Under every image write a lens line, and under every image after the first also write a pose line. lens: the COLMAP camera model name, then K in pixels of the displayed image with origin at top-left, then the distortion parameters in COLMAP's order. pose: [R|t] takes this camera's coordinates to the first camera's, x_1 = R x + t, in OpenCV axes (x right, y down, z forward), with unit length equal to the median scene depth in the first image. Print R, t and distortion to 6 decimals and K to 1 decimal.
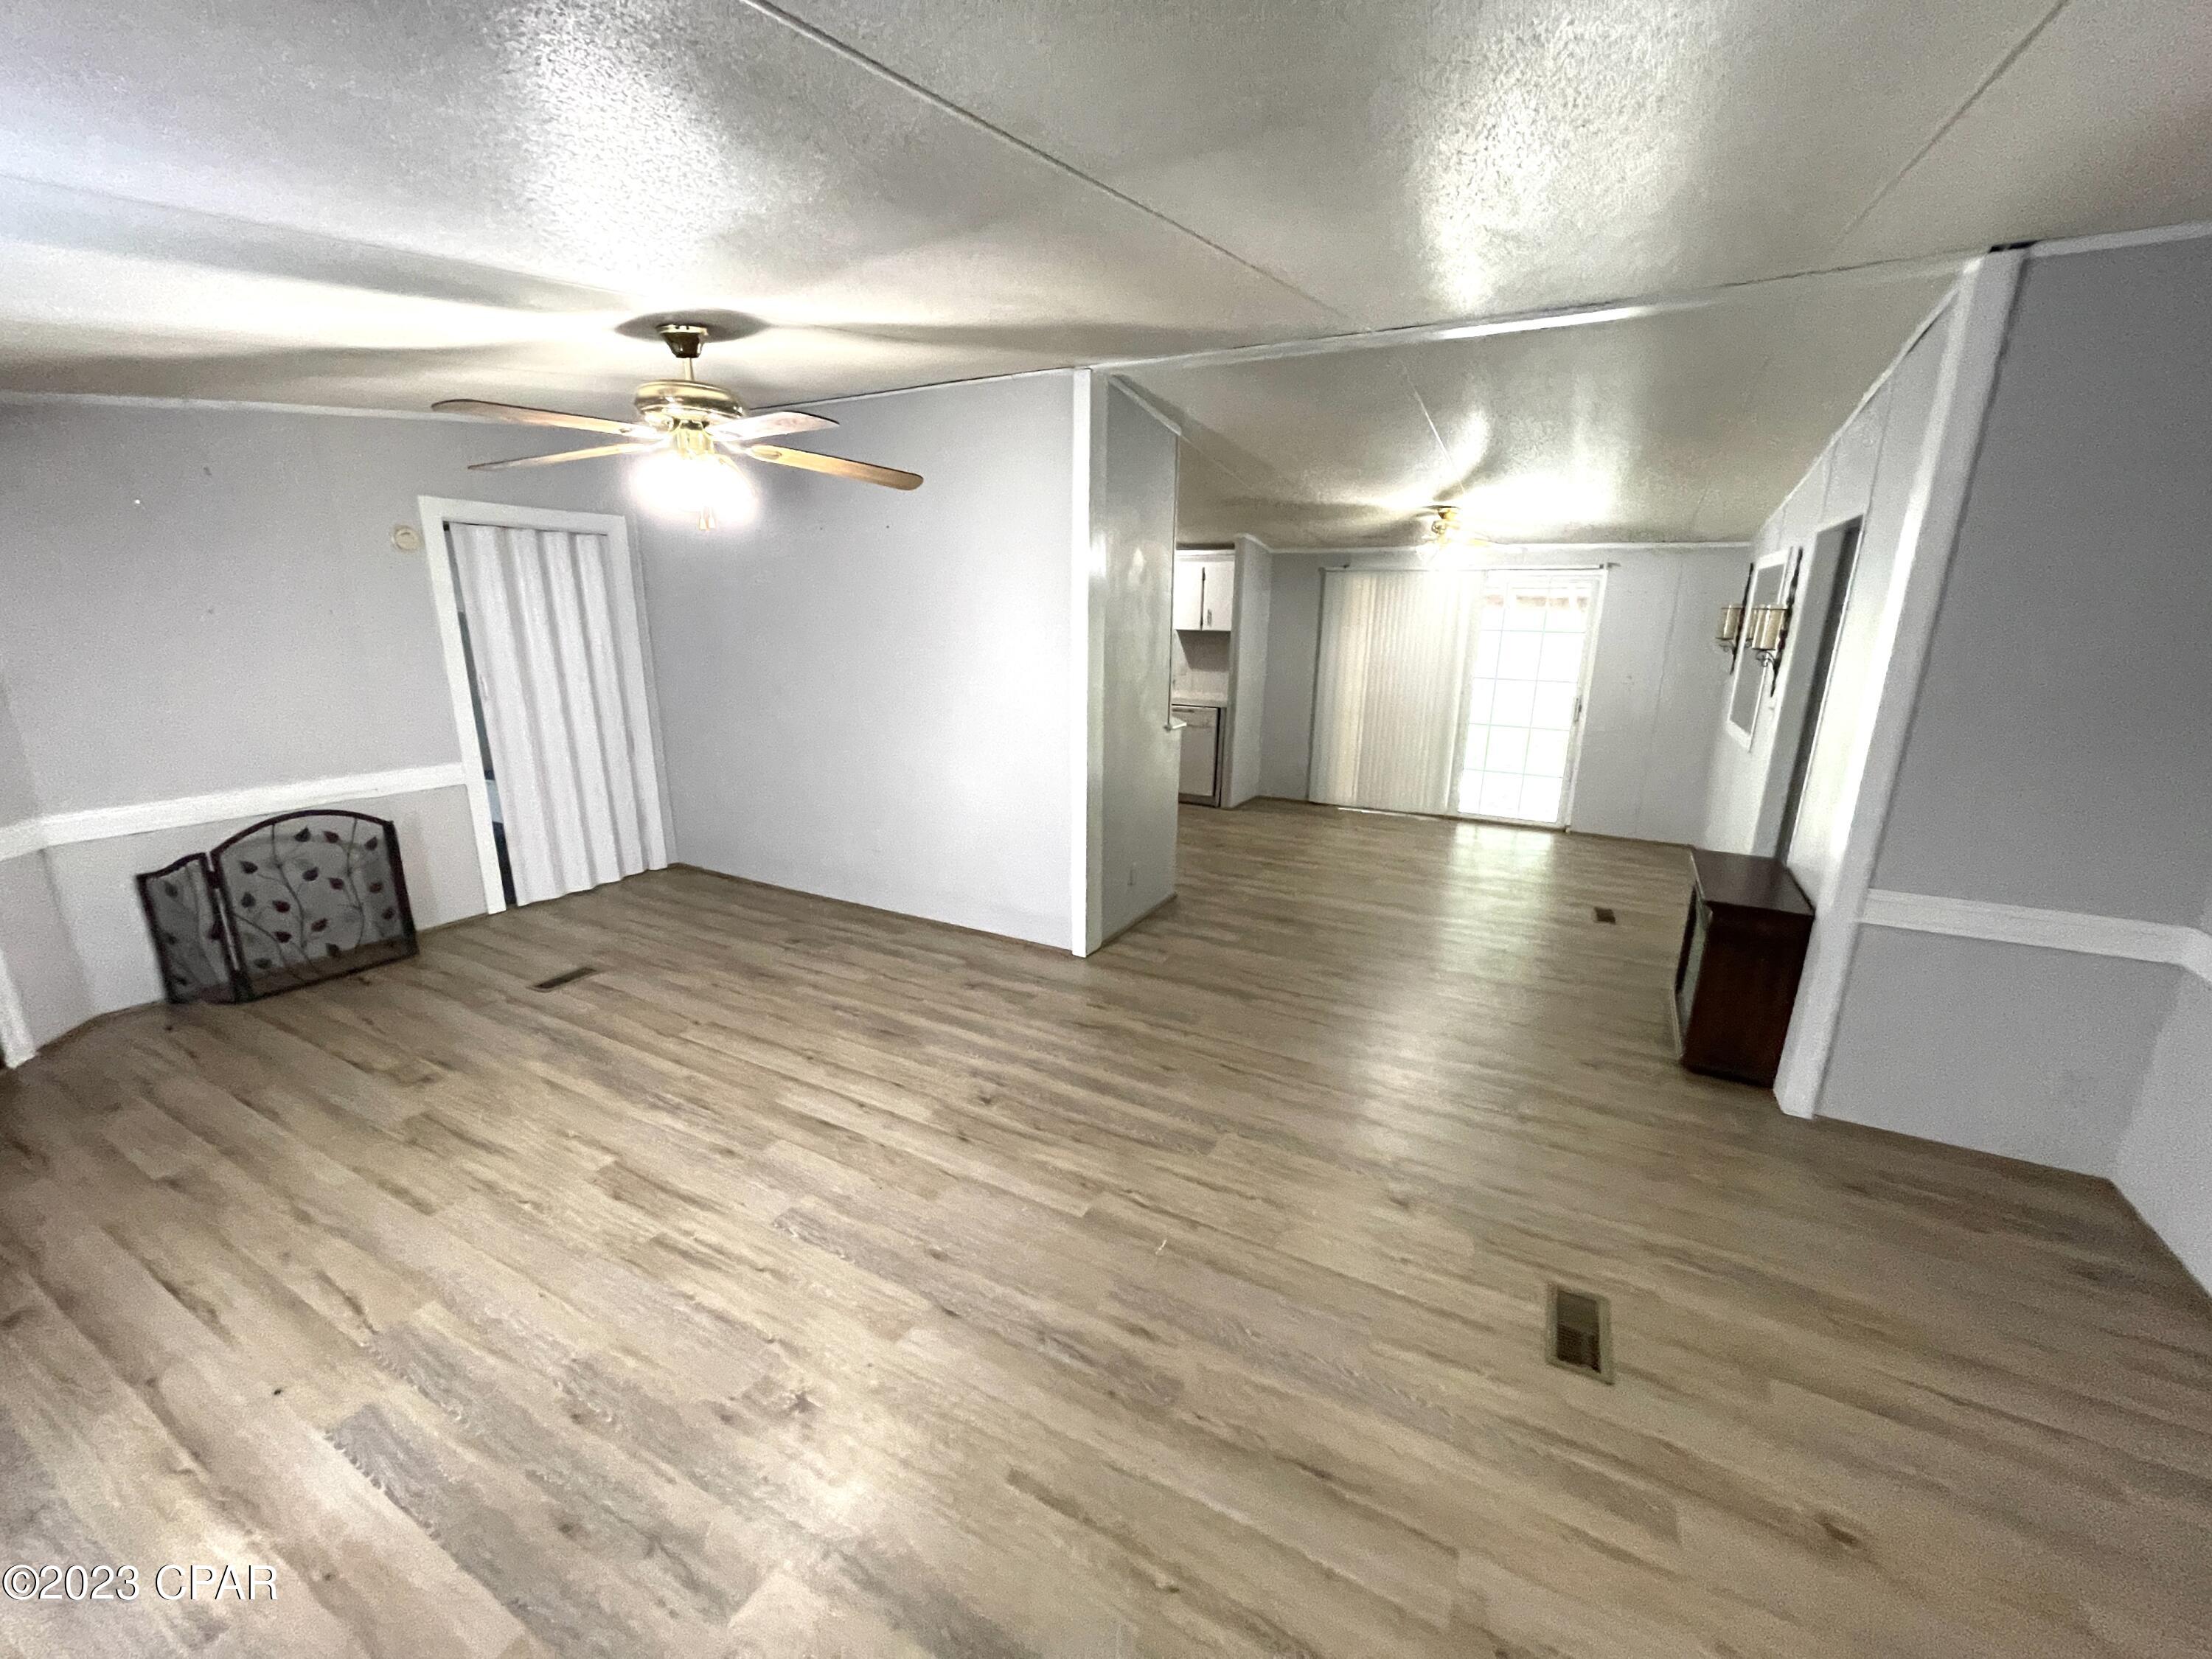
lens RADIAL K [[892.4, 0, 1104.3], [0, 892.4, 843.6], [0, 0, 1]] dist [0.000923, -0.001786]
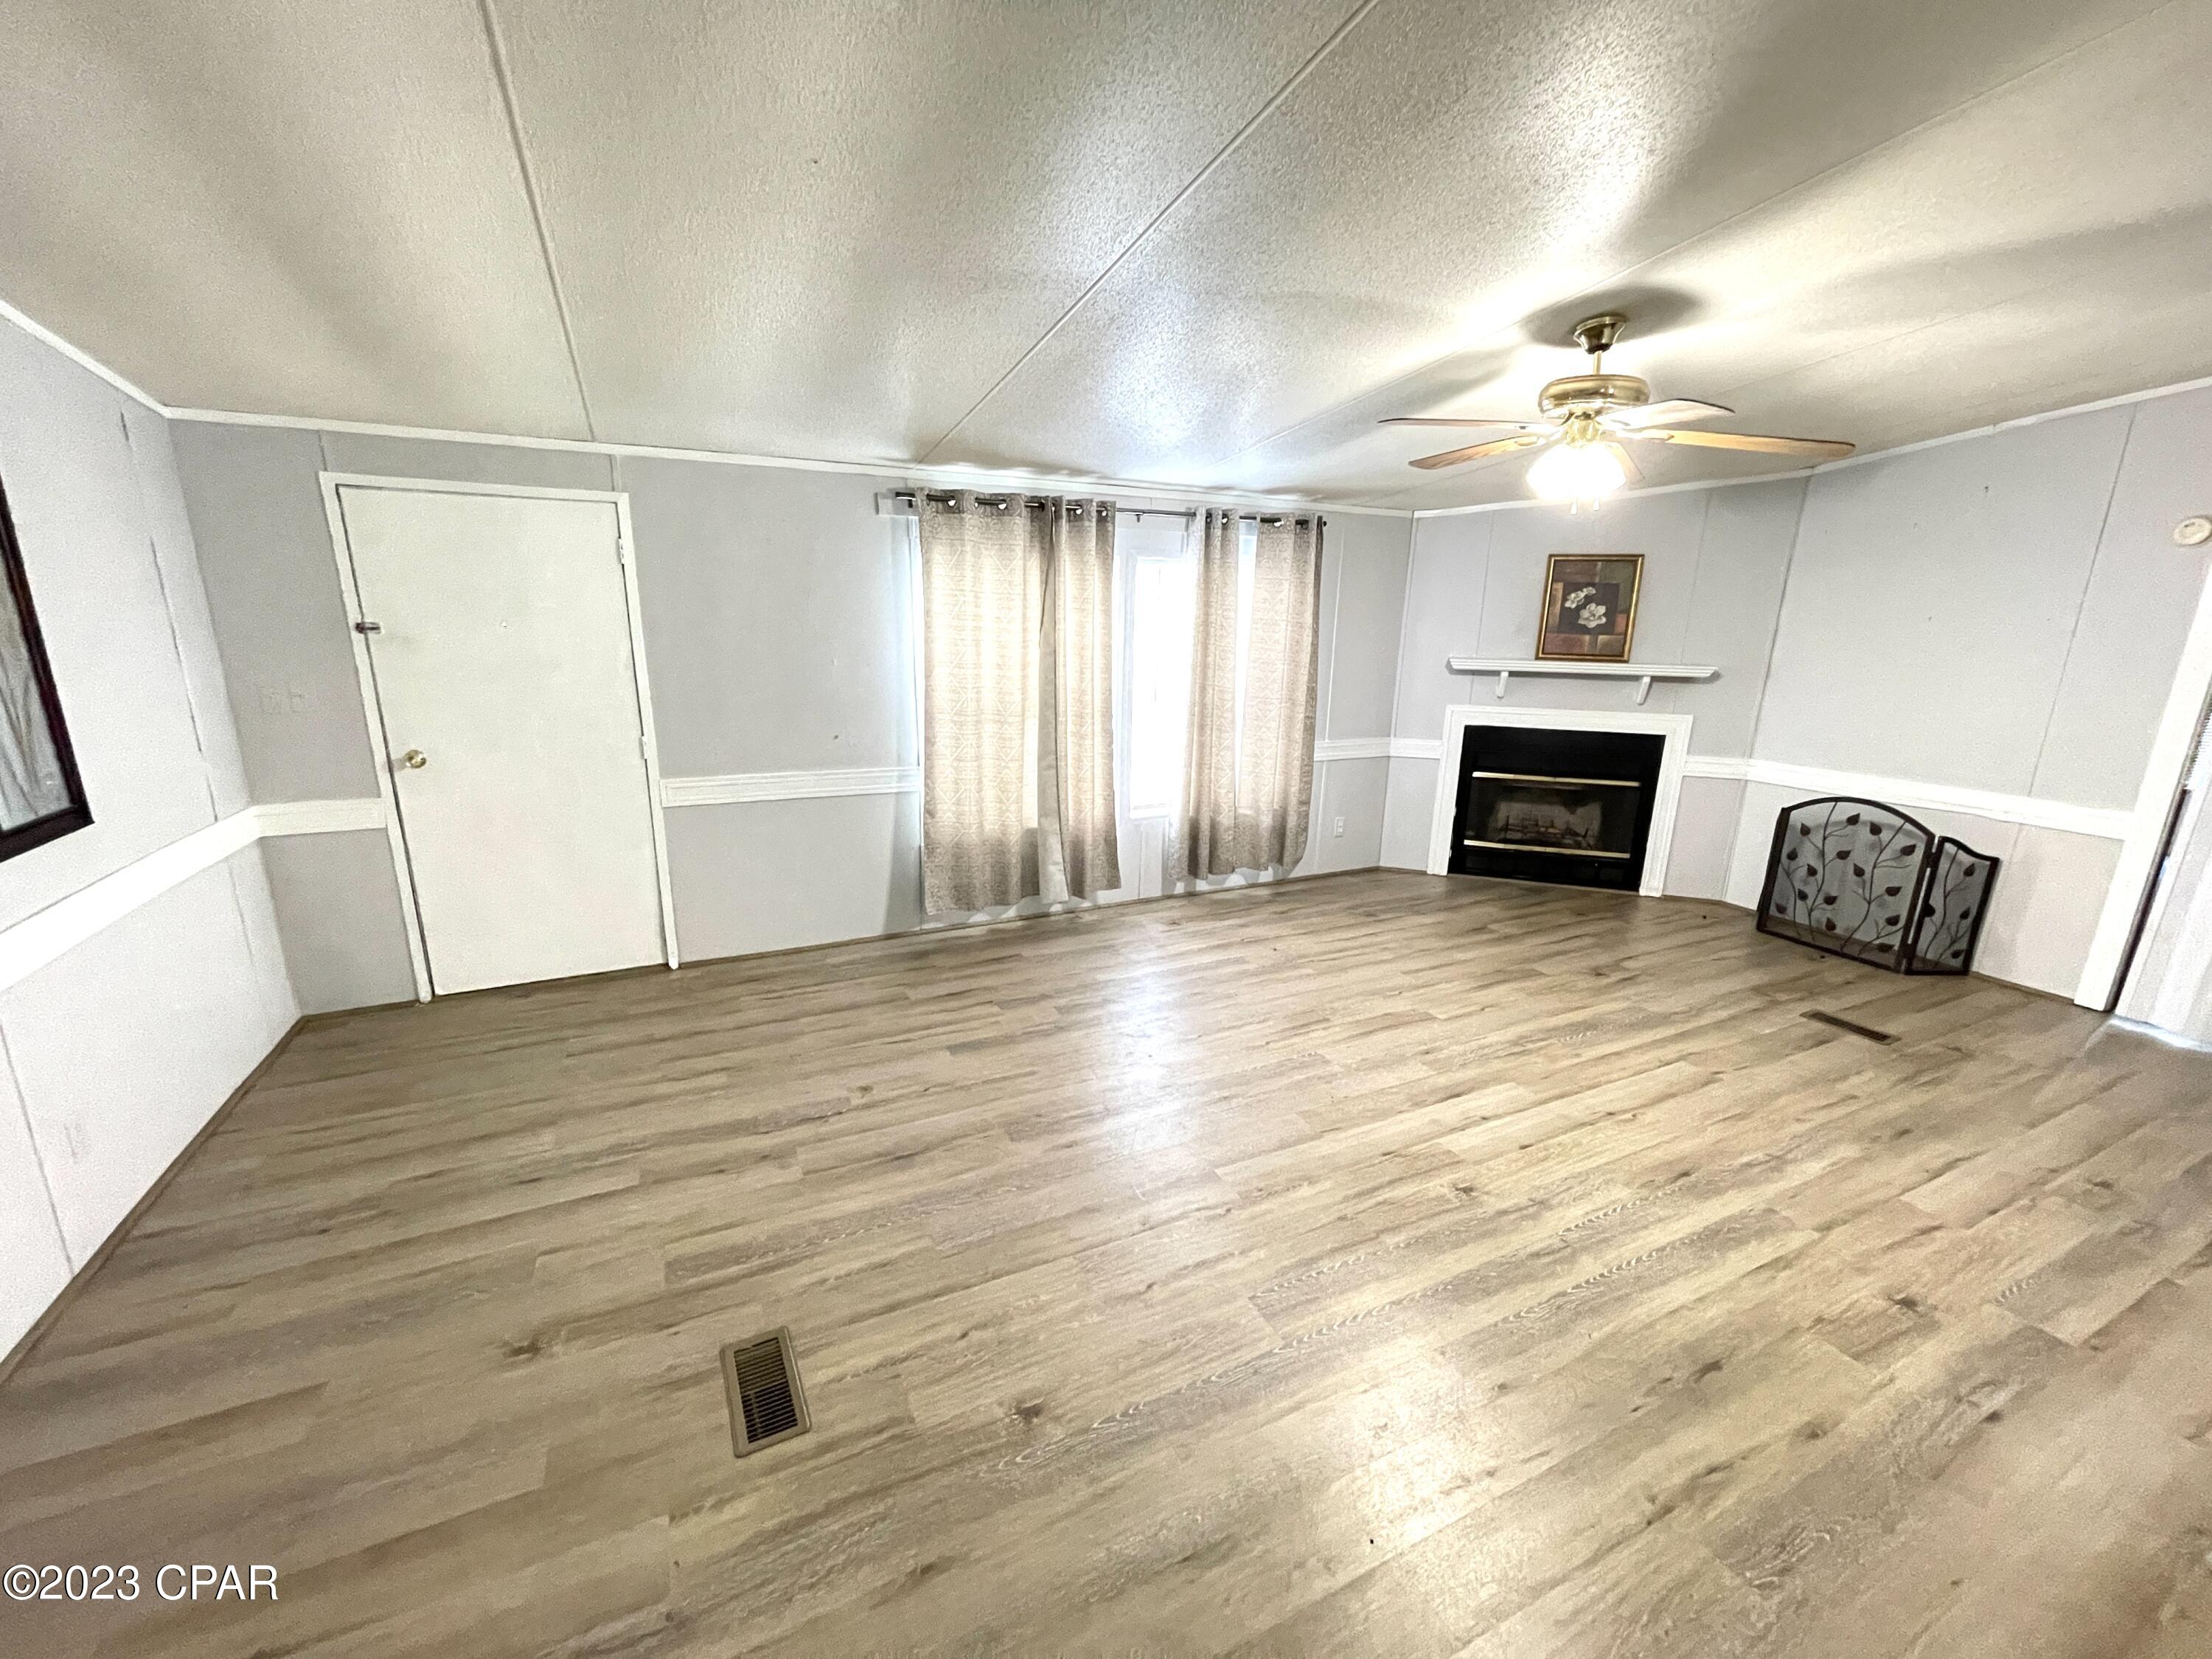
lens RADIAL K [[892.4, 0, 1103.2], [0, 892.4, 844.0], [0, 0, 1]] dist [0.000923, -0.001786]
pose [[-0.576899, 0.180991, -0.796511, 0.656914], [-0.237865, 0.895653, 0.375801, -0.222327], [0.781414, 0.406261, -0.473650, 1.023214]]
